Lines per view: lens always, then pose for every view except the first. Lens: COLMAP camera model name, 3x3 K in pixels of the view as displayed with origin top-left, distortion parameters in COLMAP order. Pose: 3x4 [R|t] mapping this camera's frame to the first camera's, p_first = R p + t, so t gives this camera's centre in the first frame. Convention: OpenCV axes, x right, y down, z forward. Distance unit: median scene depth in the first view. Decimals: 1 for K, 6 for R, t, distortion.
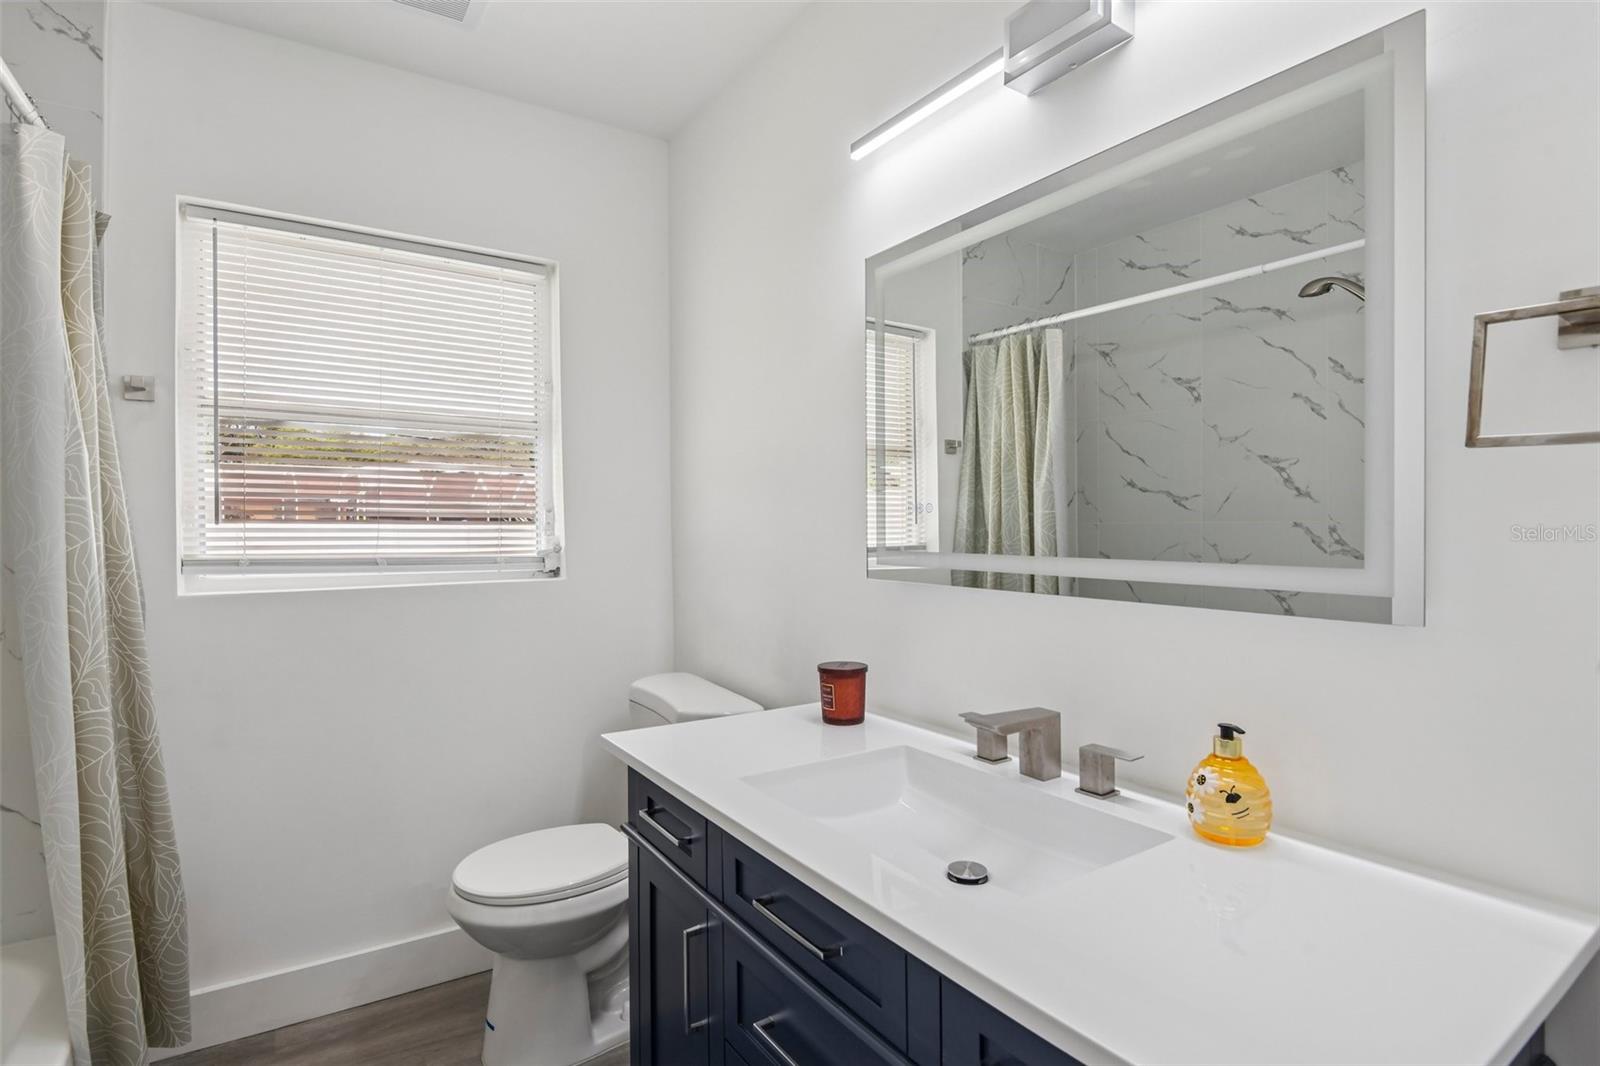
lens RADIAL K [[783.0, 0, 816.1], [0, 783.0, 527.6], [0, 0, 1]] dist [-0.002431, -0.021910]
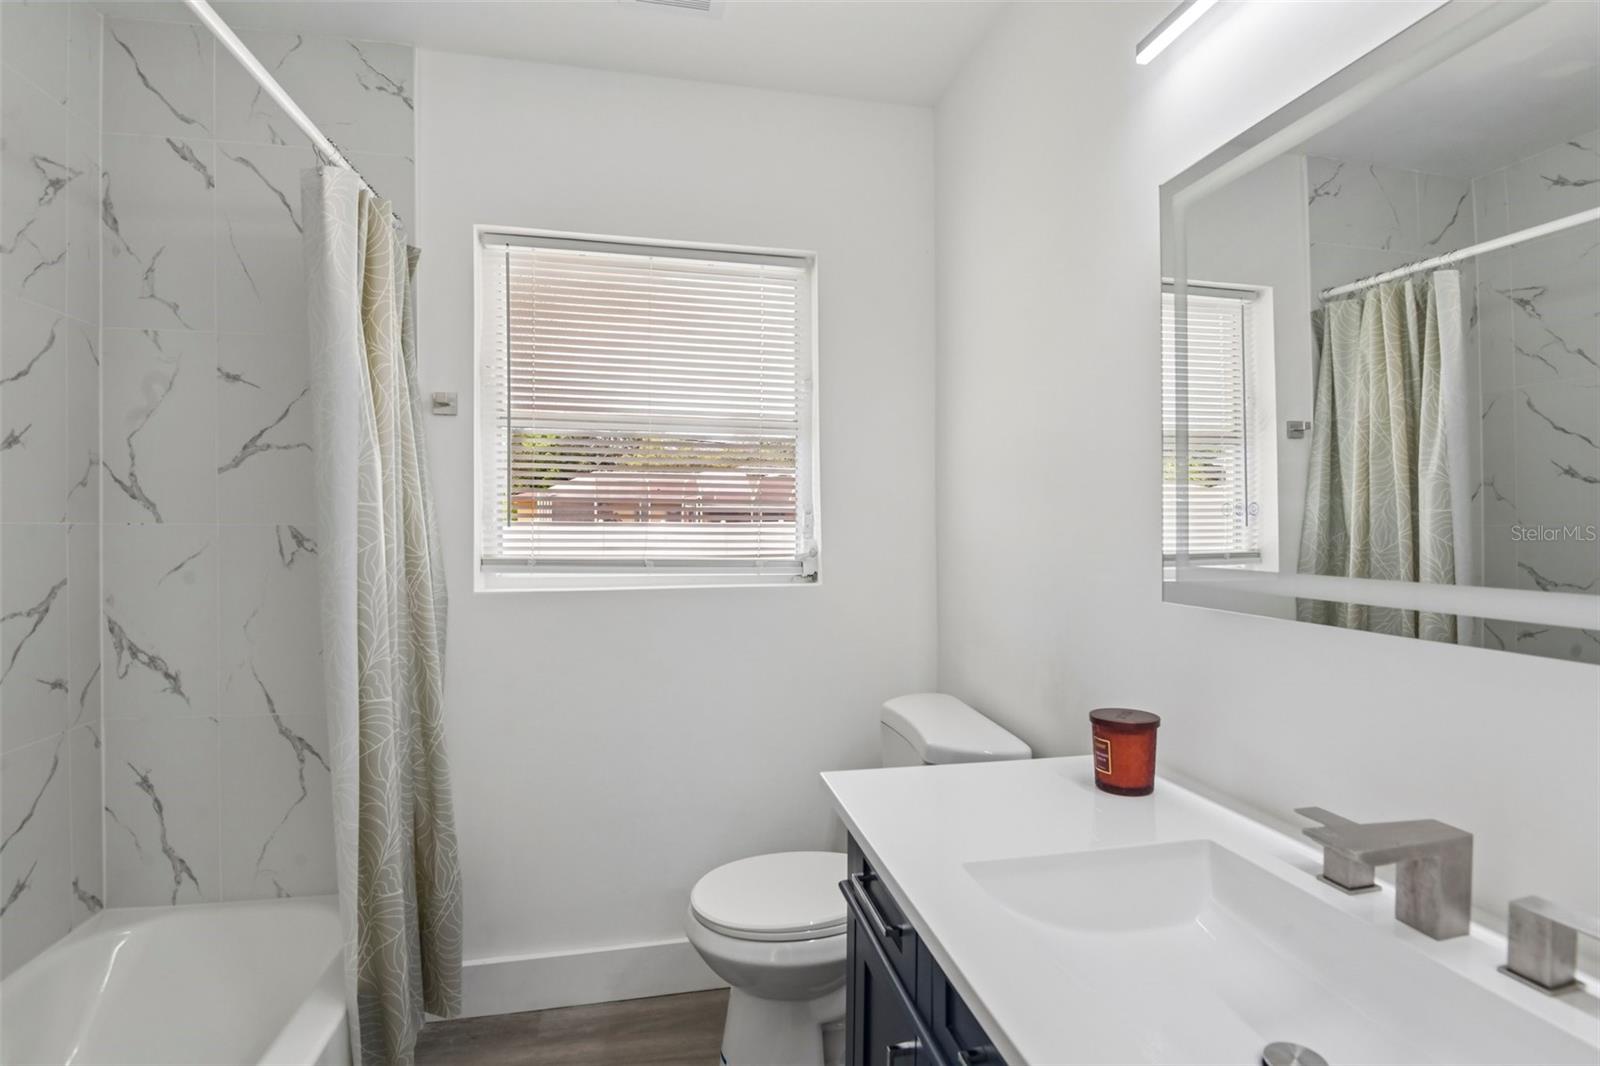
lens RADIAL K [[783.0, 0, 816.1], [0, 783.0, 527.6], [0, 0, 1]] dist [-0.002431, -0.021910]
pose [[0.927254, 0.003597, -0.374417, 0.036342], [-0.003388, 0.999994, 0.001215, -0.006360], [0.374419, 0.000142, 0.927260, 0.159684]]
